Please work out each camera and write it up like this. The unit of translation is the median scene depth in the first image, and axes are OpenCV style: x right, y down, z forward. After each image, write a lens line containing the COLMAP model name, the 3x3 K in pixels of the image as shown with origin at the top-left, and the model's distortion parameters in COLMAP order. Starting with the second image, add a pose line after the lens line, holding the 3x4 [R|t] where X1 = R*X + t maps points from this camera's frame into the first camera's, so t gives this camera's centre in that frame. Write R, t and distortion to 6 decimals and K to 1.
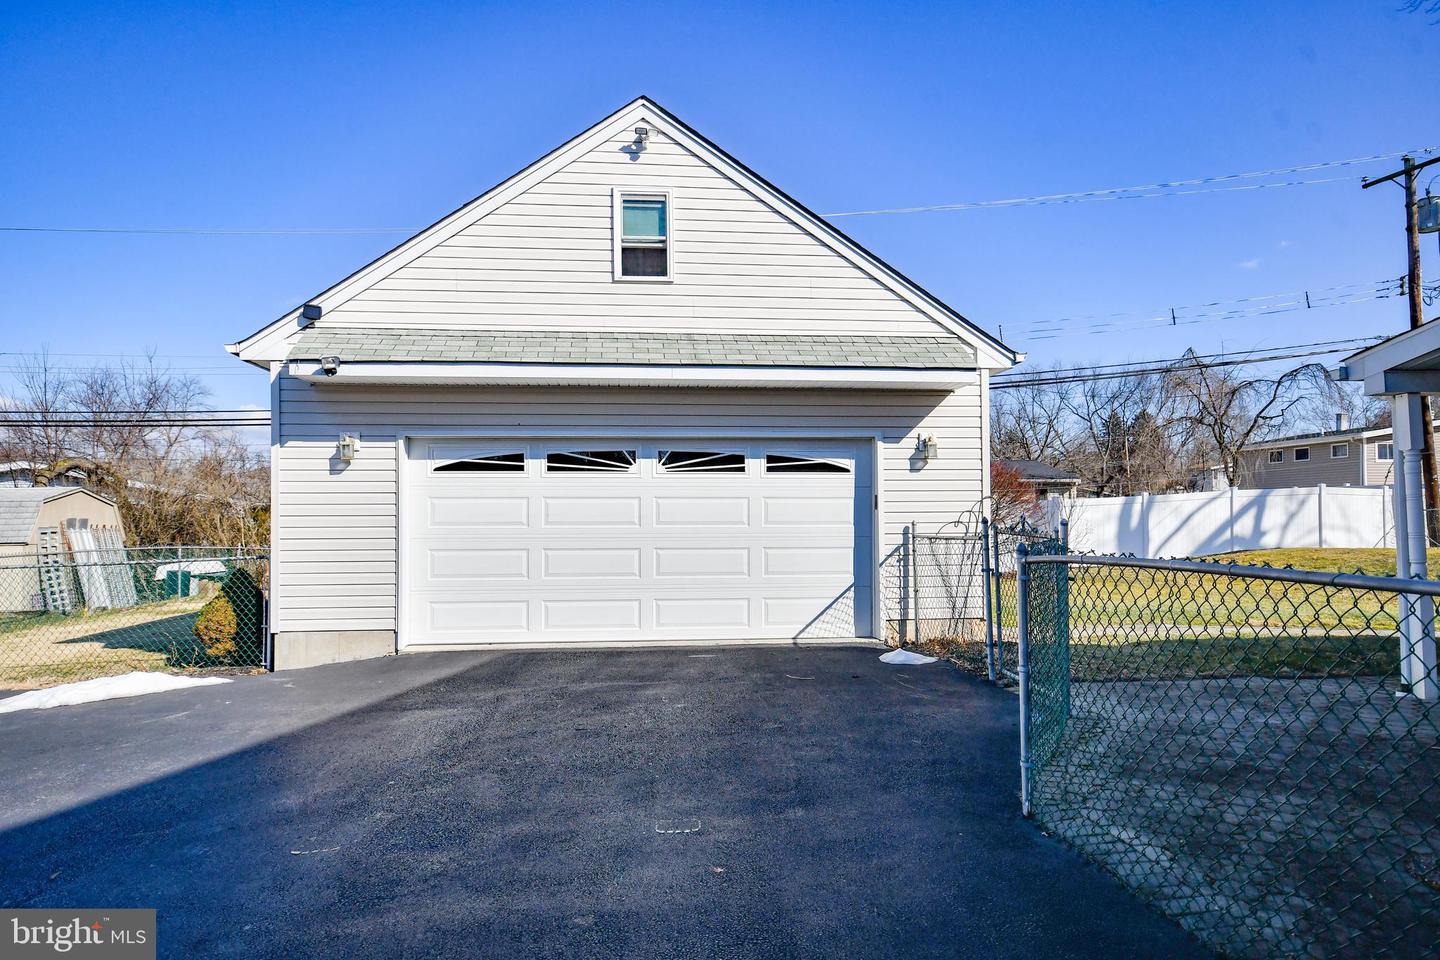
lens RADIAL K [[865.9, 0, 710.2], [0, 865.9, 497.0], [0, 0, 1]] dist [0.019289, -0.000536]
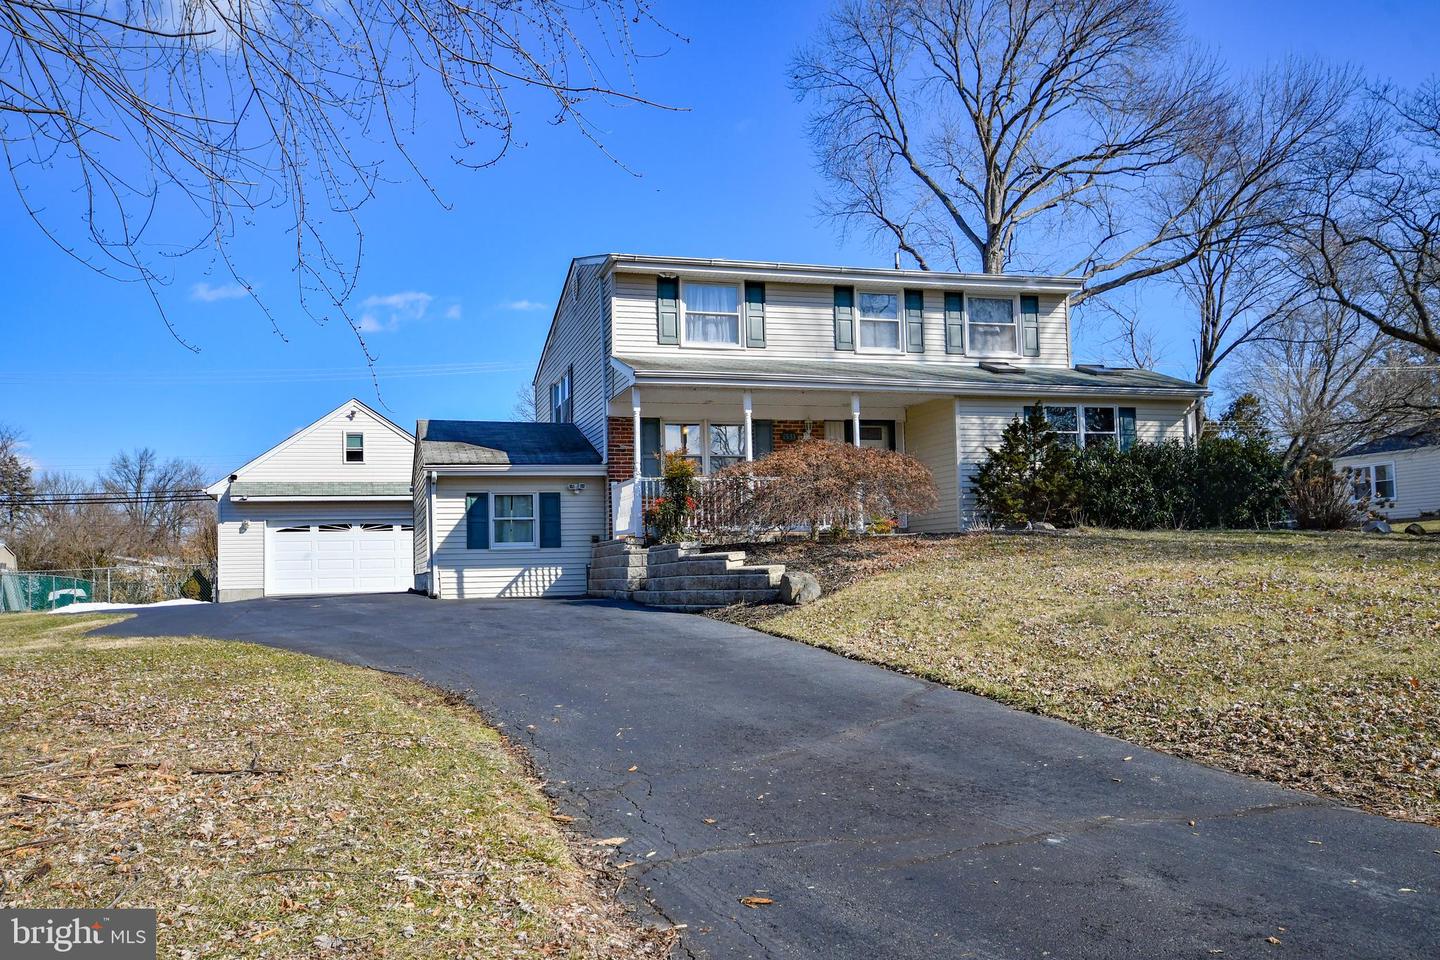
lens RADIAL K [[1188.3, 0, 710.8], [0, 1188.3, 497.4], [0, 0, 1]] dist [-0.006862, 0.068753]
pose [[0.981004, -0.007880, 0.193828, 0.305163], [0.017523, 0.998689, -0.048089, 0.066152], [-0.193195, 0.050572, 0.979856, -2.953928]]
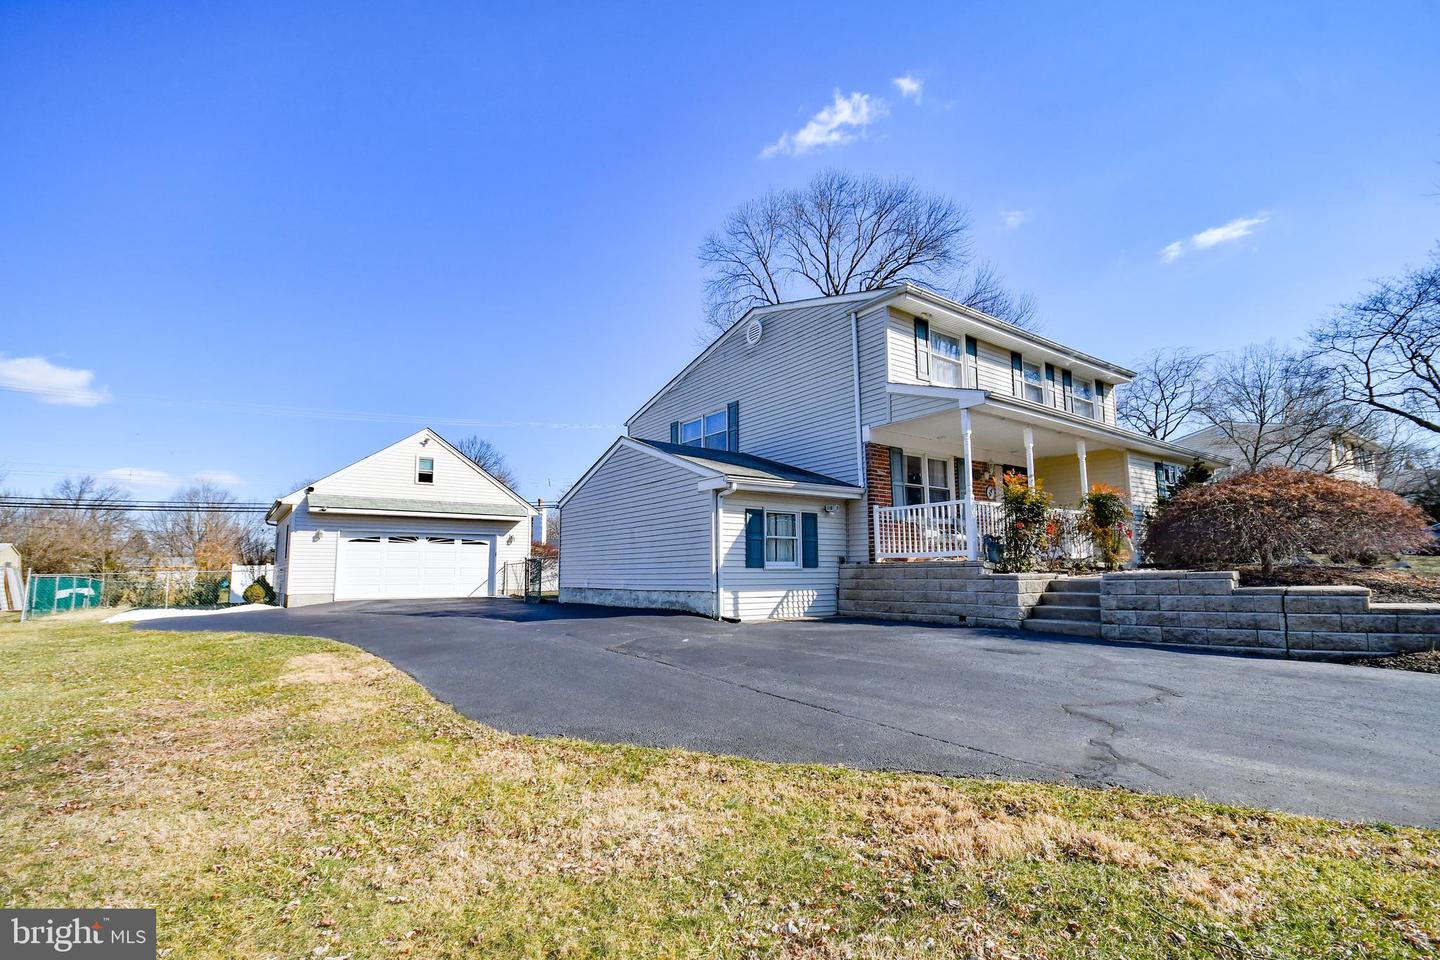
lens RADIAL K [[660.6, 0, 708.3], [0, 660.6, 491.0], [0, 0, 1]] dist [-0.000574, -0.000550]
pose [[0.863150, 0.061755, 0.501157, -0.390141], [-0.006491, 0.993768, -0.111278, 0.042120], [-0.504906, 0.092797, 0.858172, -1.607444]]
